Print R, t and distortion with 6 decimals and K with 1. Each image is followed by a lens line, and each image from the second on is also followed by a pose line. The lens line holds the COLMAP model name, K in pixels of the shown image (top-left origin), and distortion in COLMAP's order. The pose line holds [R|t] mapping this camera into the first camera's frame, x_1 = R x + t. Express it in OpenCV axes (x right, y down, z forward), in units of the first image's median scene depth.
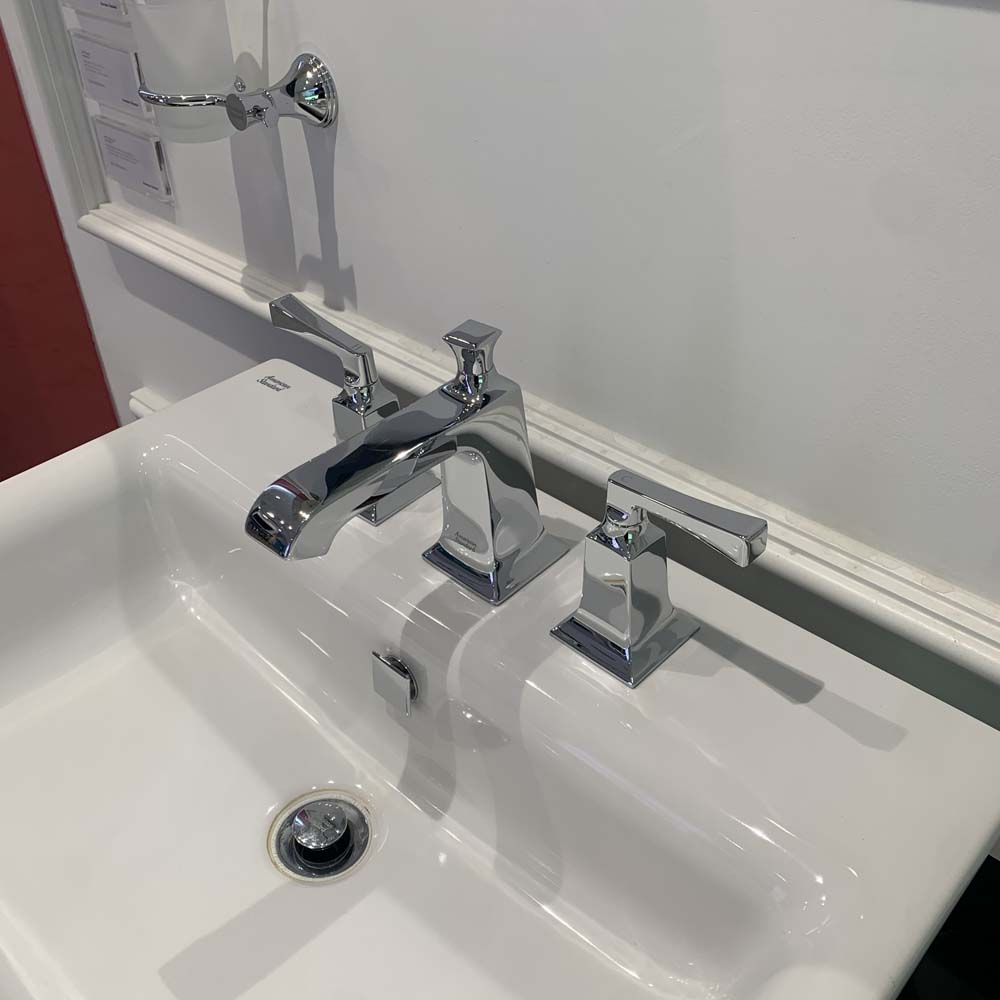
lens RADIAL K [[948.8, 0, 500.0], [0, 948.8, 500.0], [0, 0, 1]] dist [0.001778, -0.015711]
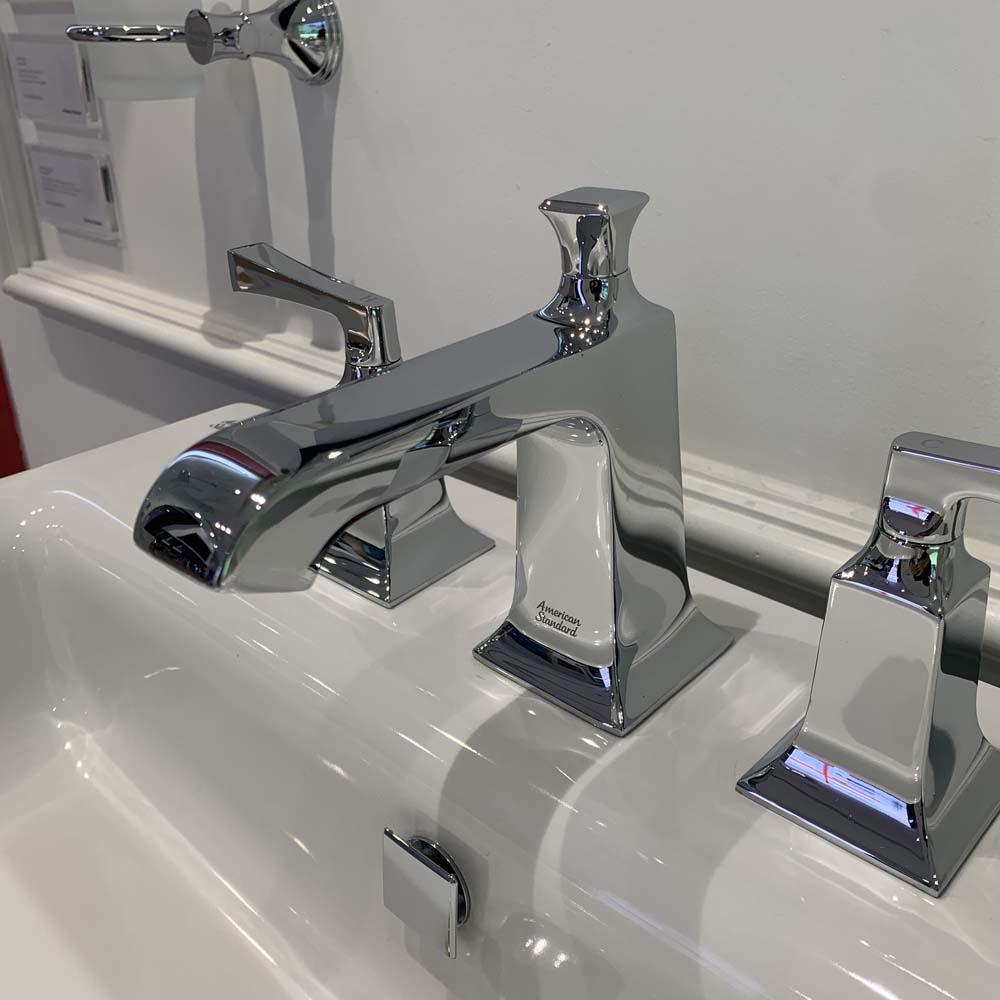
lens RADIAL K [[1003.9, 0, 500.0], [0, 1003.9, 500.0], [0, 0, 1]] dist [0.011329, -0.052963]
pose [[0.999912, 0.003424, 0.012821, -0.070894], [-0.000990, 0.982698, -0.185212, 0.075407], [-0.013234, 0.185183, 0.982615, 0.370858]]
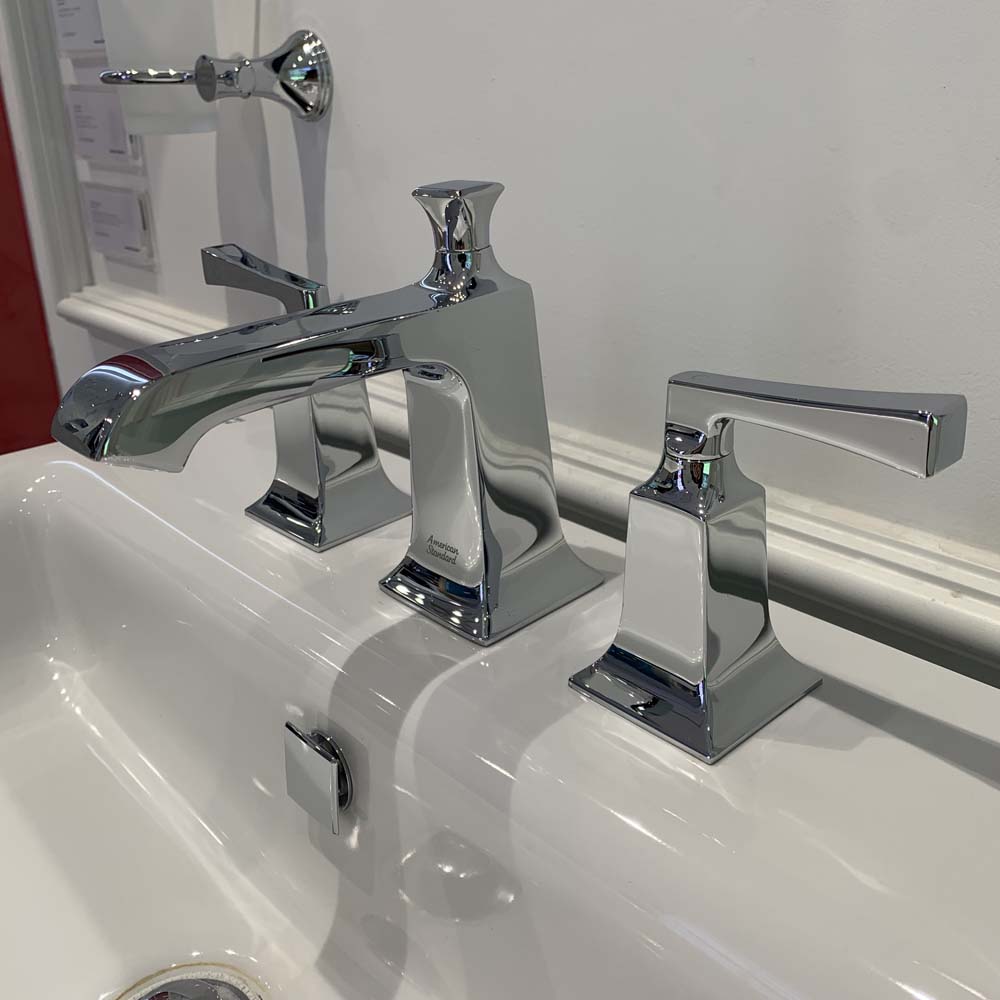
lens RADIAL K [[993.1, 0, 493.6], [0, 993.1, 494.8], [0, 0, 1]] dist [-0.012461, -0.018615]
pose [[0.998150, 0.028504, -0.053695, 0.029972], [-0.040555, 0.970210, -0.238846, 0.150418], [0.045288, 0.240582, 0.969572, 0.304777]]
